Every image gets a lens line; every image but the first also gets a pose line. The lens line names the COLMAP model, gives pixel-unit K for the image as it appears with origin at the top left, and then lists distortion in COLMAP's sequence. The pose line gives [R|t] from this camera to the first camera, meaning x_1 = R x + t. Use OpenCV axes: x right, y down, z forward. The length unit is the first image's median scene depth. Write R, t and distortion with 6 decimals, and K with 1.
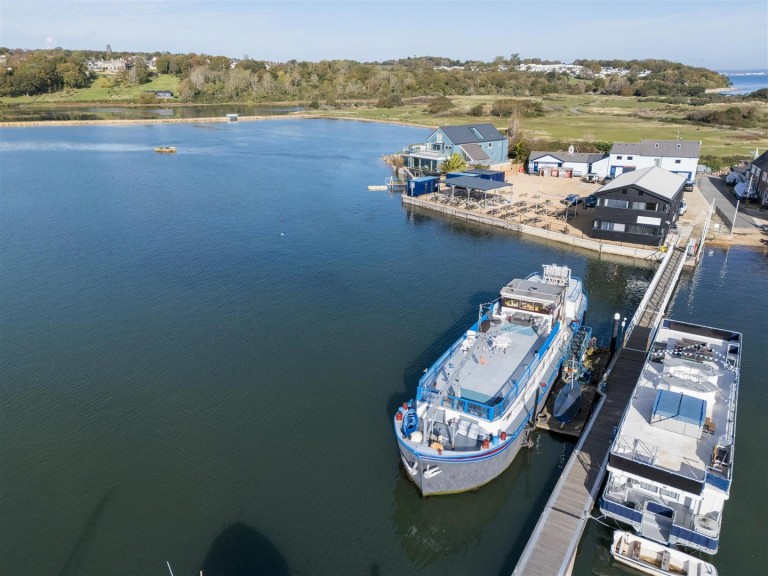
lens RADIAL K [[566.2, 0, 387.8], [0, 566.2, 285.2], [0, 0, 1]] dist [0.076212, -0.053871]
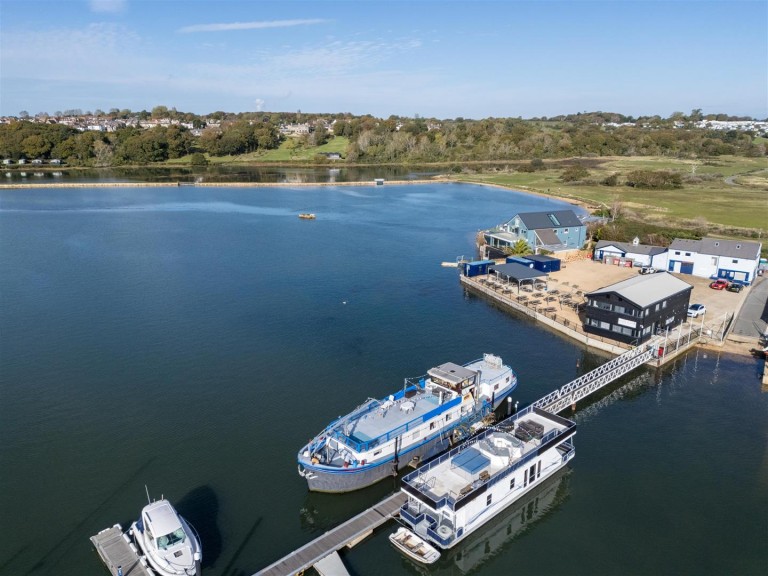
lens RADIAL K [[566.2, 0, 389.5], [0, 566.2, 286.3], [0, 0, 1]] dist [0.076212, -0.053871]
pose [[0.959744, 0.079706, -0.269328, 0.173818], [-0.100728, 0.992780, -0.065136, -0.035913], [0.262192, 0.089643, 0.960843, -0.153511]]
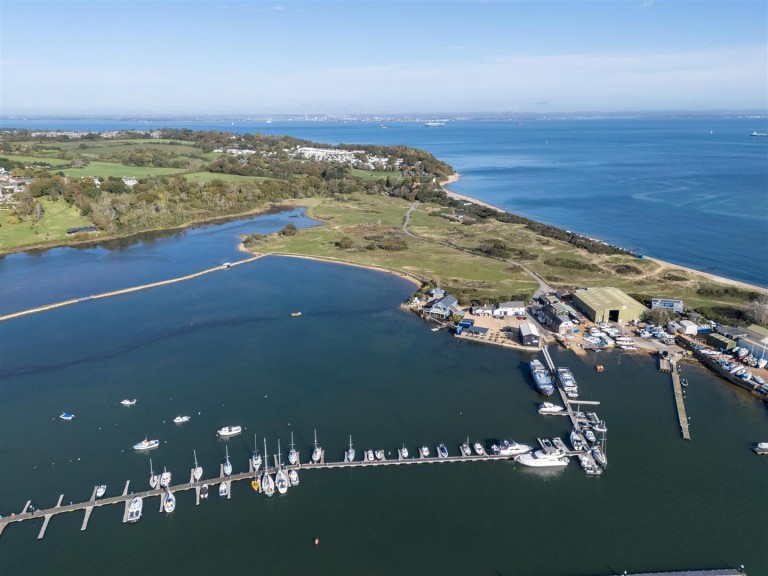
lens RADIAL K [[563.8, 0, 383.3], [0, 563.8, 288.2], [0, 0, 1]] dist [0.082909, -0.060942]
pose [[0.904782, -0.119923, 0.408641, -1.322879], [0.143156, 0.989342, -0.026627, -0.324678], [-0.401092, 0.082591, 0.912307, -1.431948]]
